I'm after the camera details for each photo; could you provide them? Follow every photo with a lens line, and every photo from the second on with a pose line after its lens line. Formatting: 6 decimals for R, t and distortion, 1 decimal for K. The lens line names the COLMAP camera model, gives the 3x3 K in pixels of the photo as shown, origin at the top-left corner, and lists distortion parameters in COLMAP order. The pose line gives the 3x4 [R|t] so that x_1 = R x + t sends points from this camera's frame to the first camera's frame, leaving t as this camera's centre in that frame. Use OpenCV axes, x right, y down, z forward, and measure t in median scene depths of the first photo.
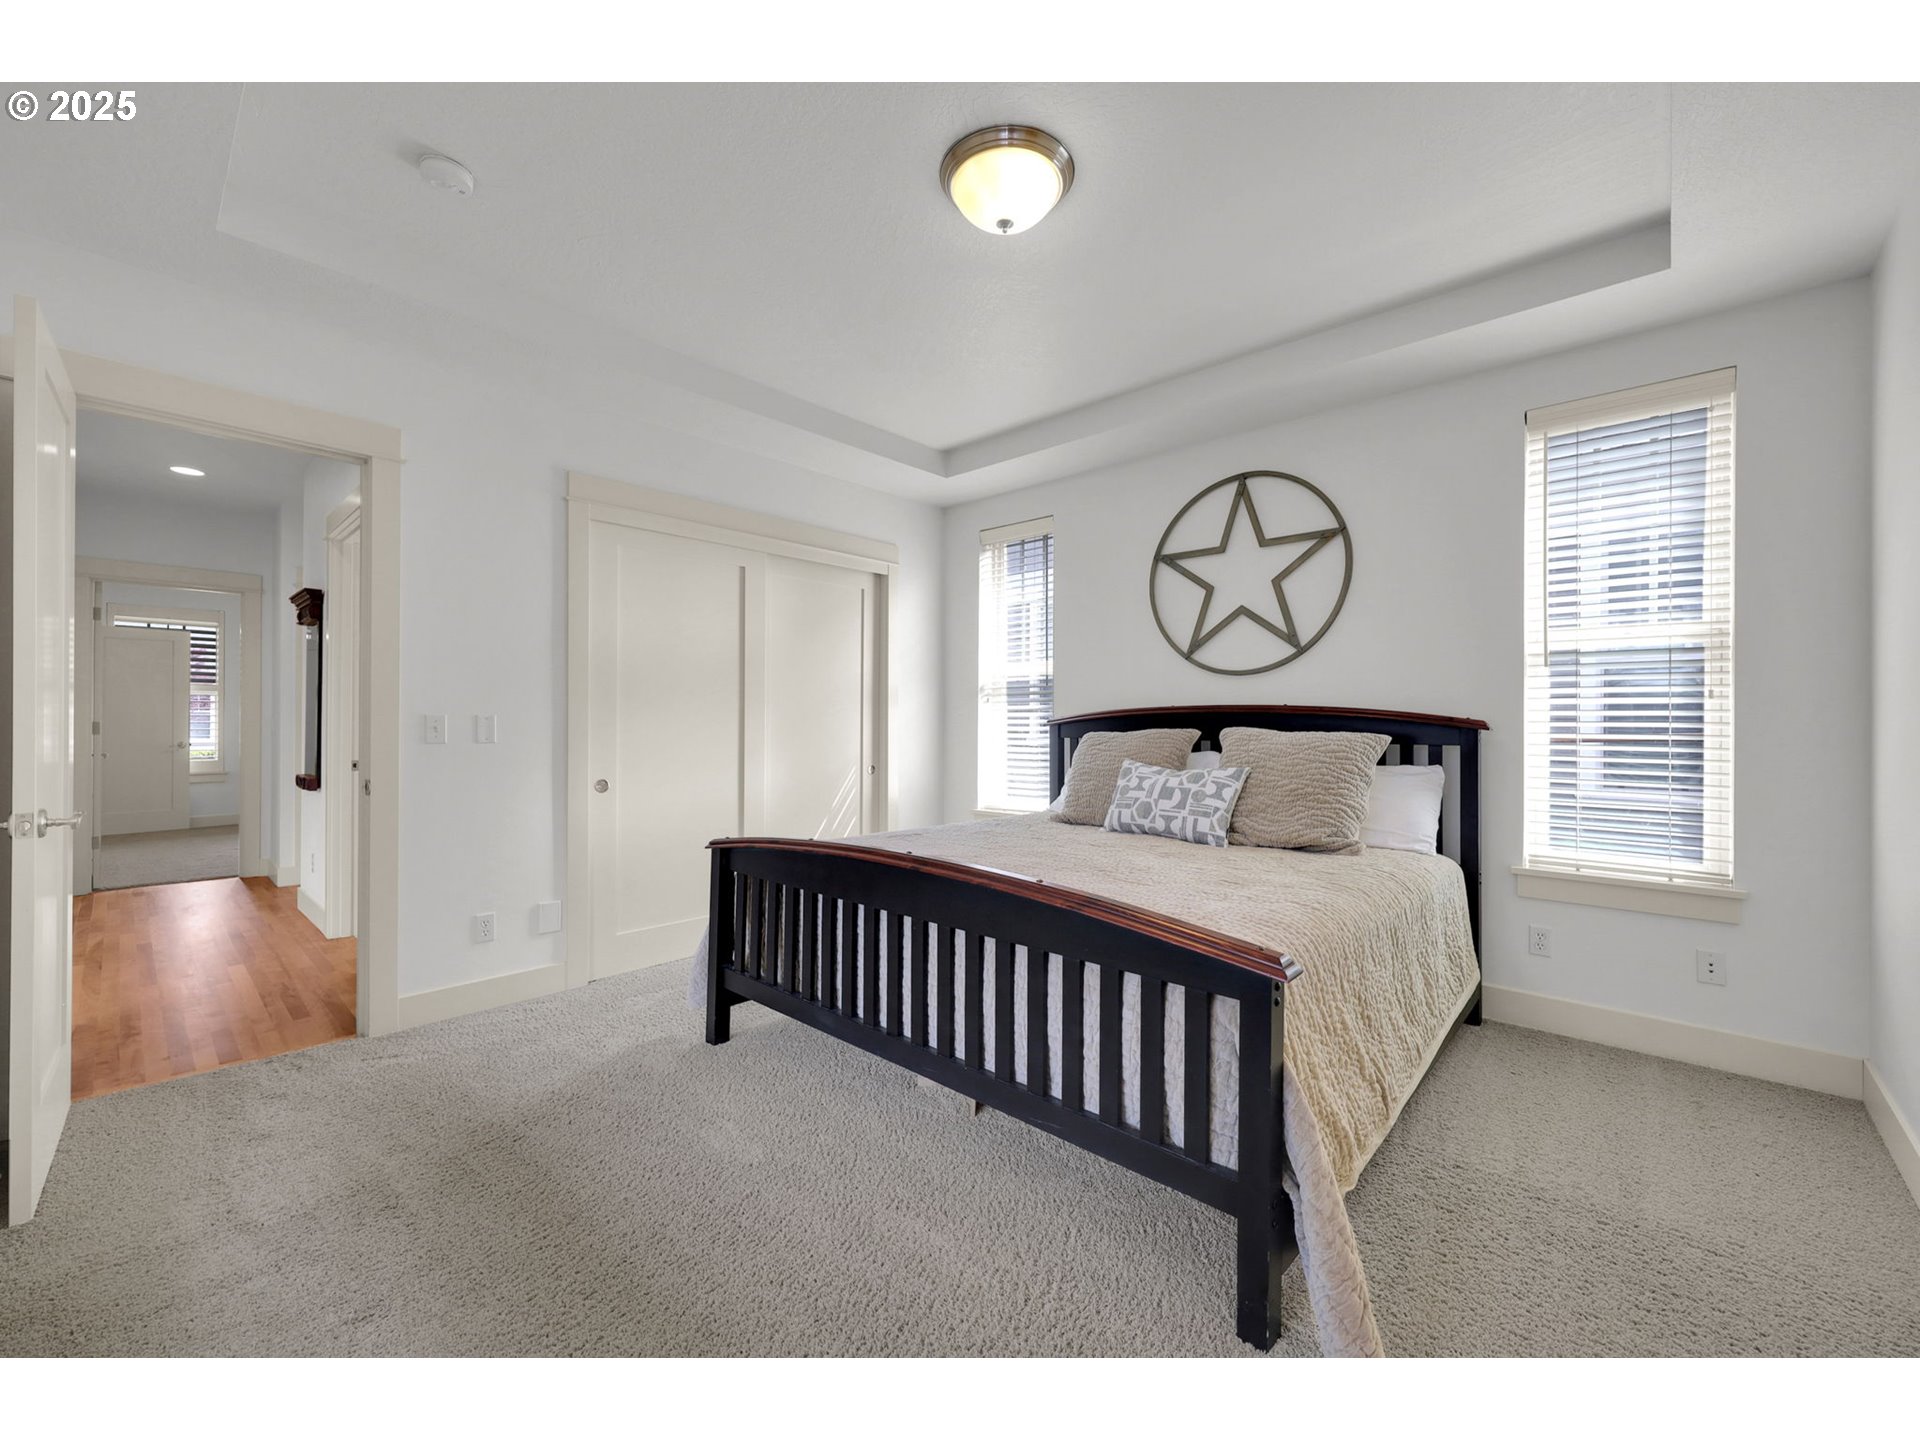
lens RADIAL K [[773.2, 0, 975.3], [0, 773.2, 723.4], [0, 0, 1]] dist [-0.014522, -0.000037]
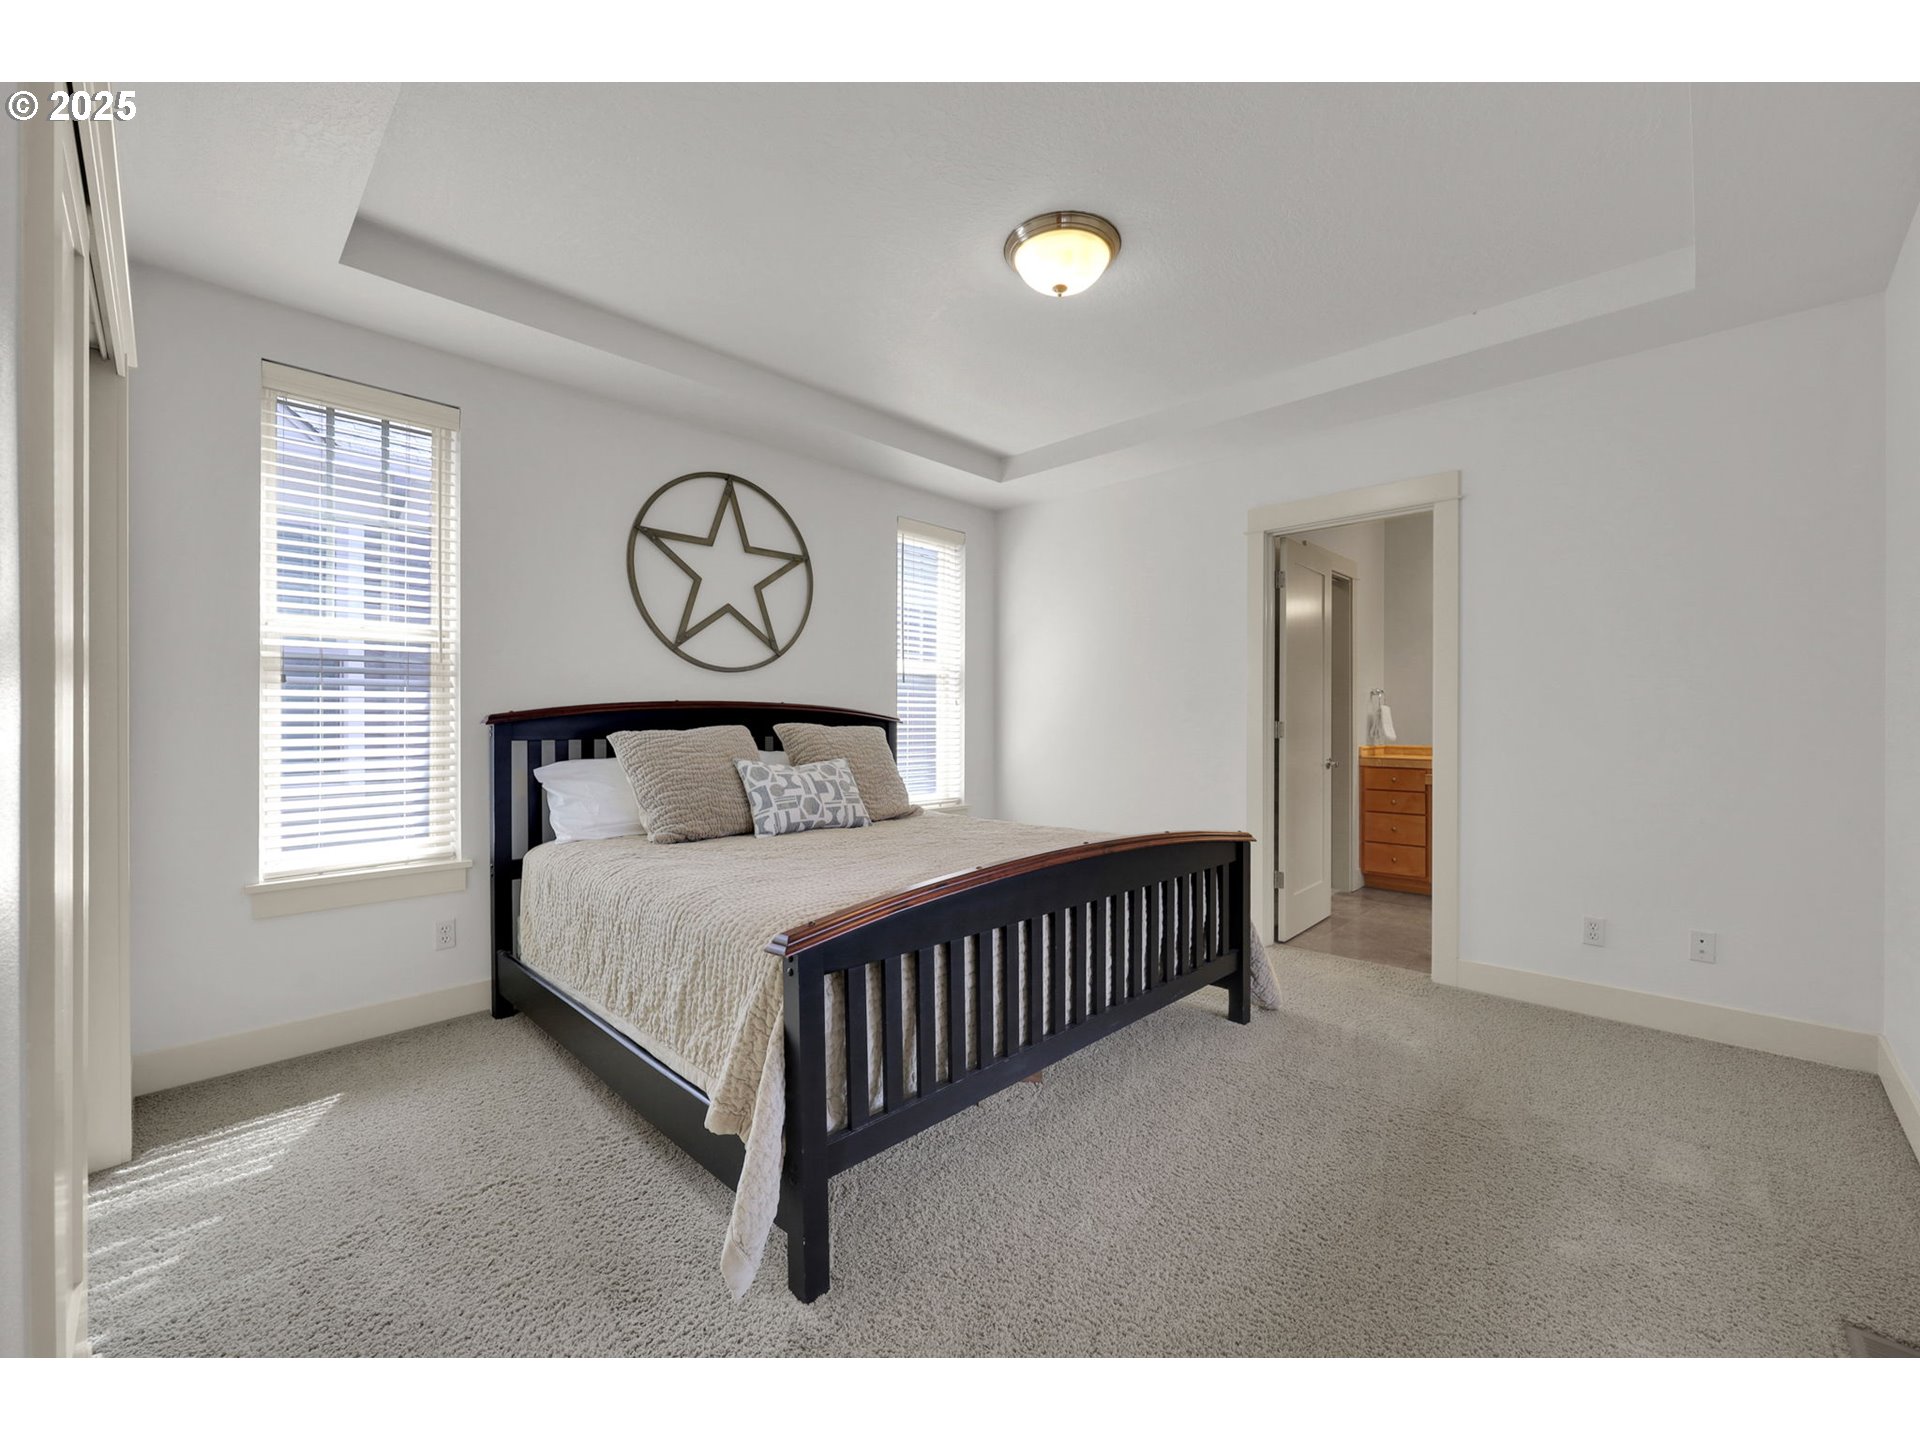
lens RADIAL K [[773.2, 0, 979.5], [0, 773.2, 712.3], [0, 0, 1]] dist [-0.014522, -0.000037]
pose [[0.027590, 0.004848, 0.999608, -0.680986], [0.003649, 0.999981, -0.004951, -0.003425], [-0.999613, 0.003784, 0.027572, 0.658872]]
